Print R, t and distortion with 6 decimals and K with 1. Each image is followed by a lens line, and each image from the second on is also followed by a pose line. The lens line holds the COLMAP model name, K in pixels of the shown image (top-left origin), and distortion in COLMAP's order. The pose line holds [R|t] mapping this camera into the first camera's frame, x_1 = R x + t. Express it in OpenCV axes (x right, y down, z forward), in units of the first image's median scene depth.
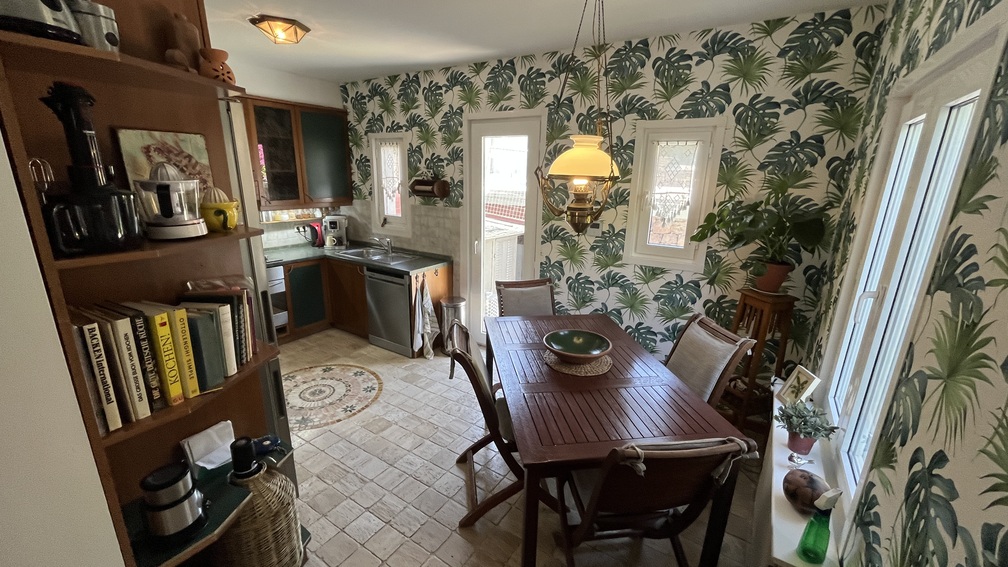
lens RADIAL K [[409.0, 0, 503.9], [0, 409.0, 281.1], [0, 0, 1]] dist [-0.000657, -0.000928]
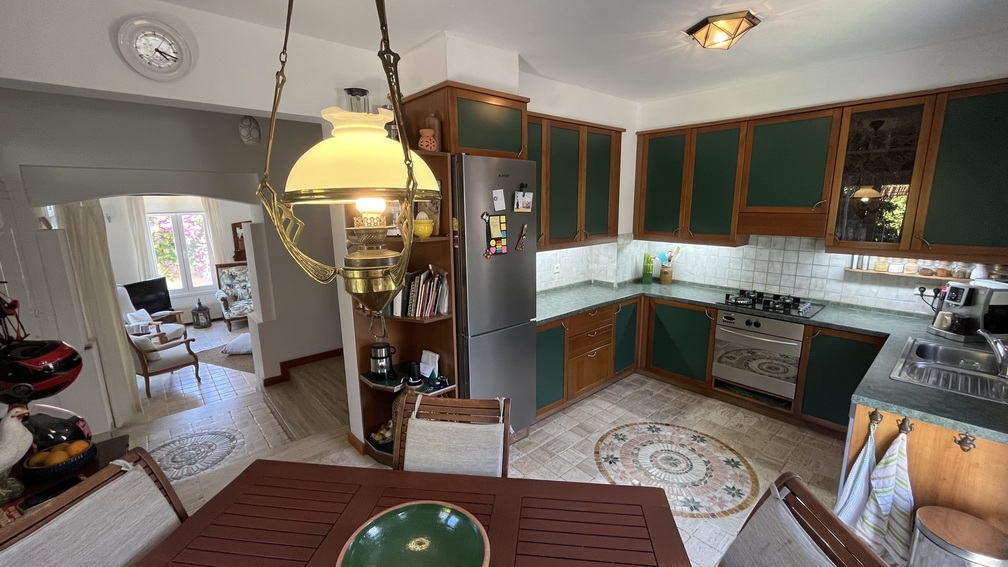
lens RADIAL K [[409.0, 0, 504.9], [0, 409.0, 285.0], [0, 0, 1]] dist [-0.000657, -0.000928]
pose [[-0.263799, 0.170260, -0.949432, 0.262054], [-0.244671, 0.940295, 0.236603, -0.129561], [0.933031, 0.294714, -0.206391, 0.540344]]
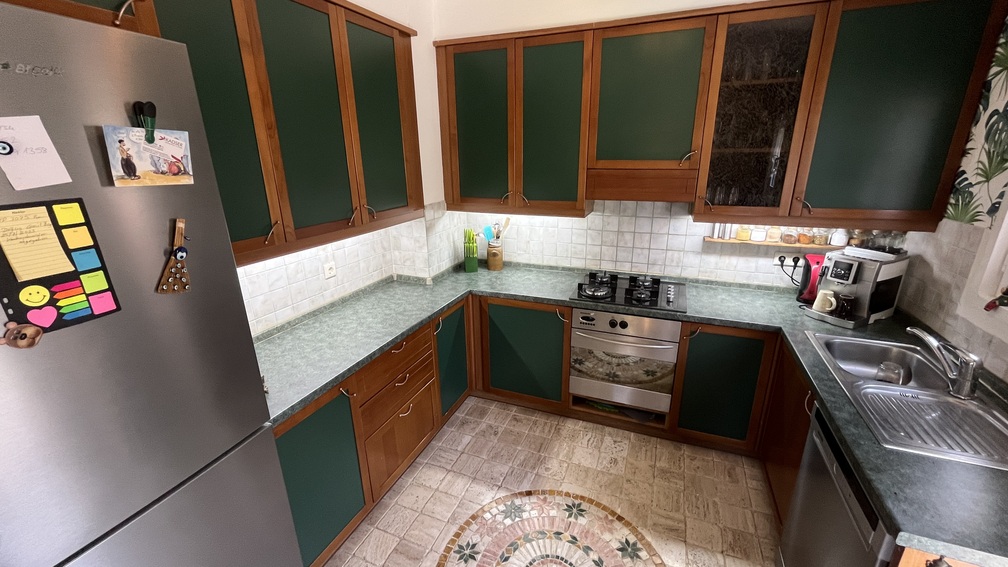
lens RADIAL K [[409.0, 0, 503.3], [0, 409.0, 284.8], [0, 0, 1]] dist [-0.000657, -0.000928]
pose [[0.190567, 0.280064, -0.940876, -0.063017], [-0.236169, 0.943371, 0.232972, -0.138071], [0.952842, 0.177808, 0.245918, 0.538157]]
